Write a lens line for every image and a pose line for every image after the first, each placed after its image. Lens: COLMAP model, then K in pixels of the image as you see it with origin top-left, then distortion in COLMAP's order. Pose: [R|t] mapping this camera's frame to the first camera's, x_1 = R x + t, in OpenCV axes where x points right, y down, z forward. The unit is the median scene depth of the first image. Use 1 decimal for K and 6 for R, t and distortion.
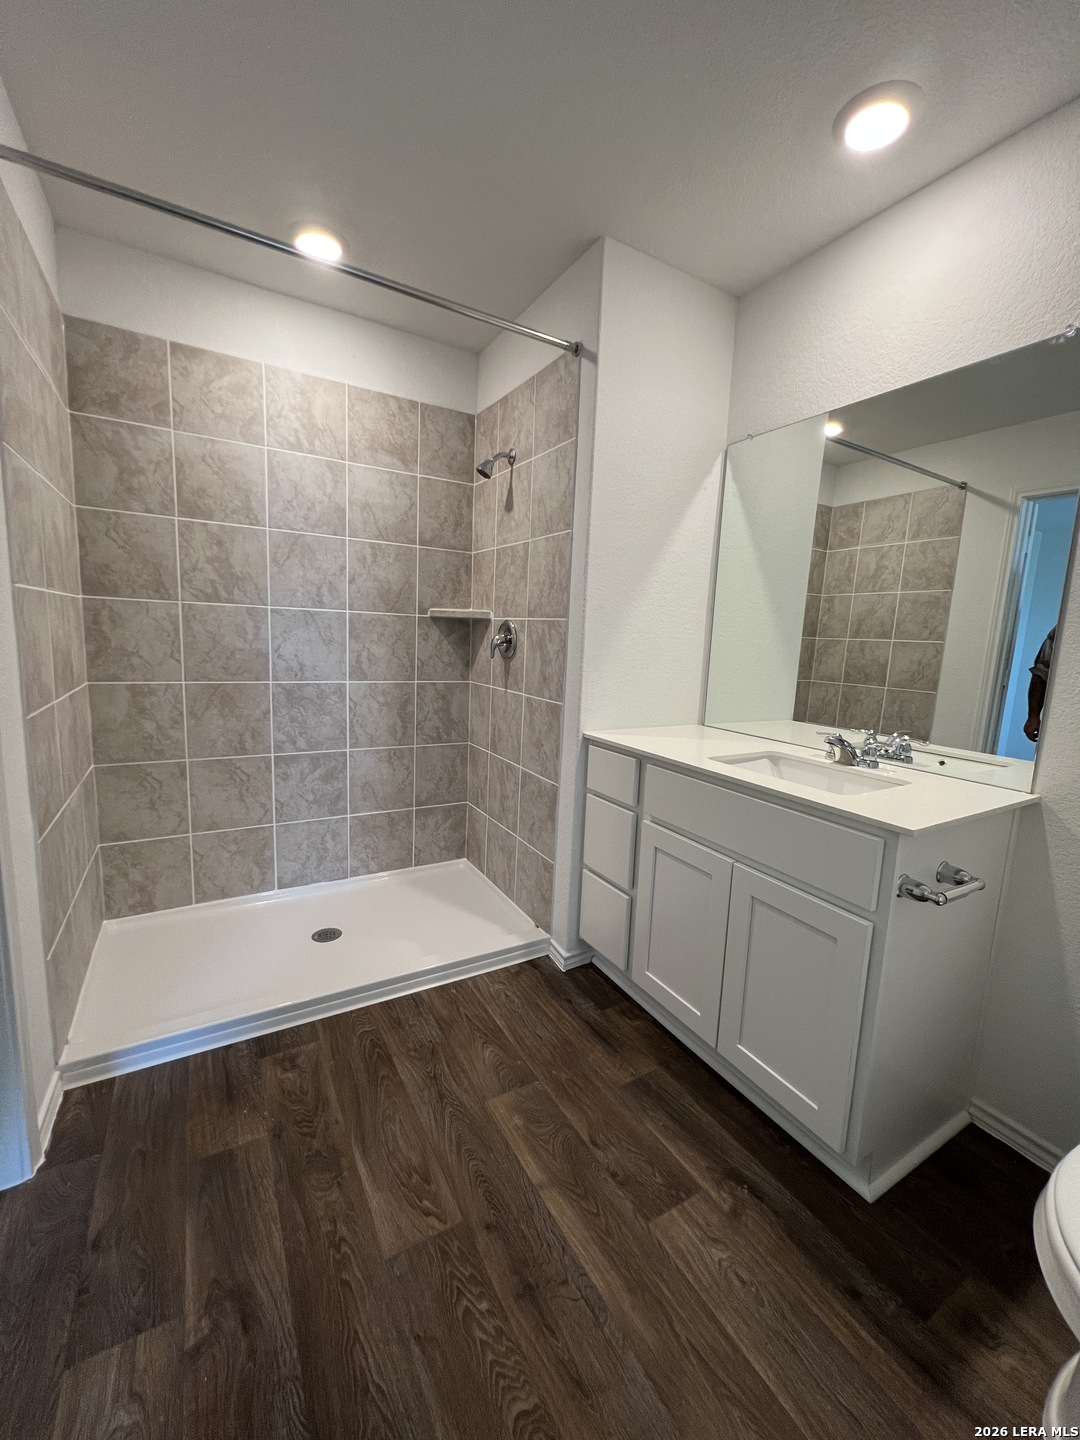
lens RADIAL K [[578.4, 0, 528.5], [0, 578.4, 716.1], [0, 0, 1]] dist [0.000361, -0.000540]
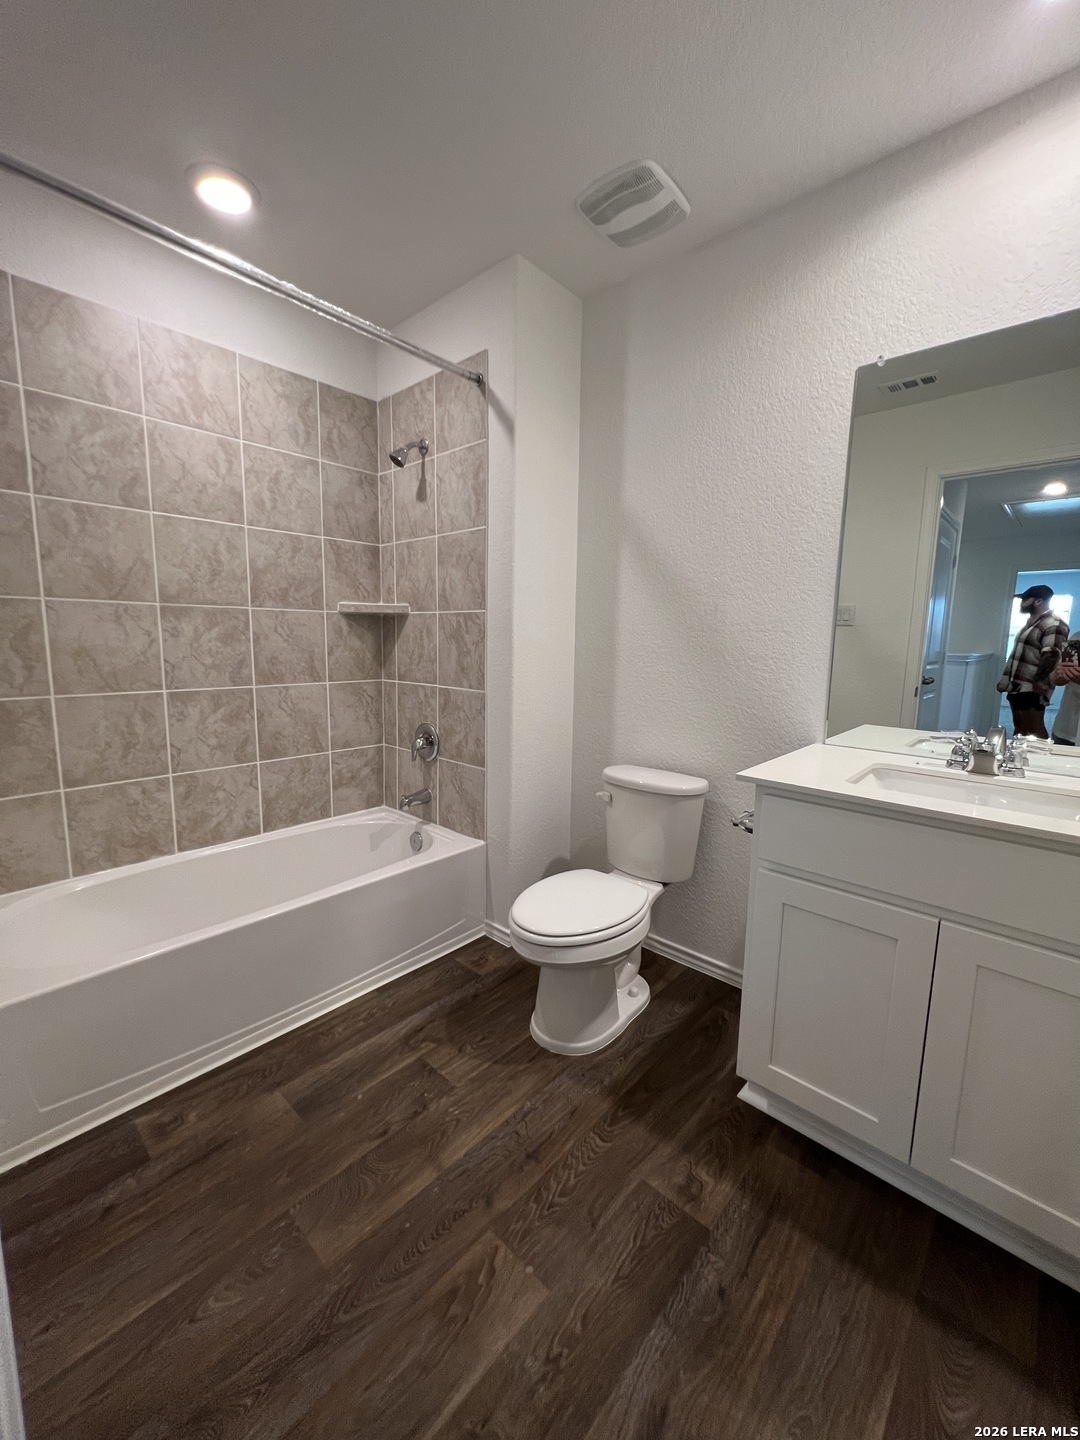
lens RADIAL K [[578.4, 0, 541.7], [0, 578.4, 719.0], [0, 0, 1]] dist [0.000361, -0.000540]
pose [[-0.308993, -0.177604, 0.934334, -0.957612], [0.098898, 0.971083, 0.217296, -0.180920], [-0.945908, 0.159546, -0.282493, 1.122545]]
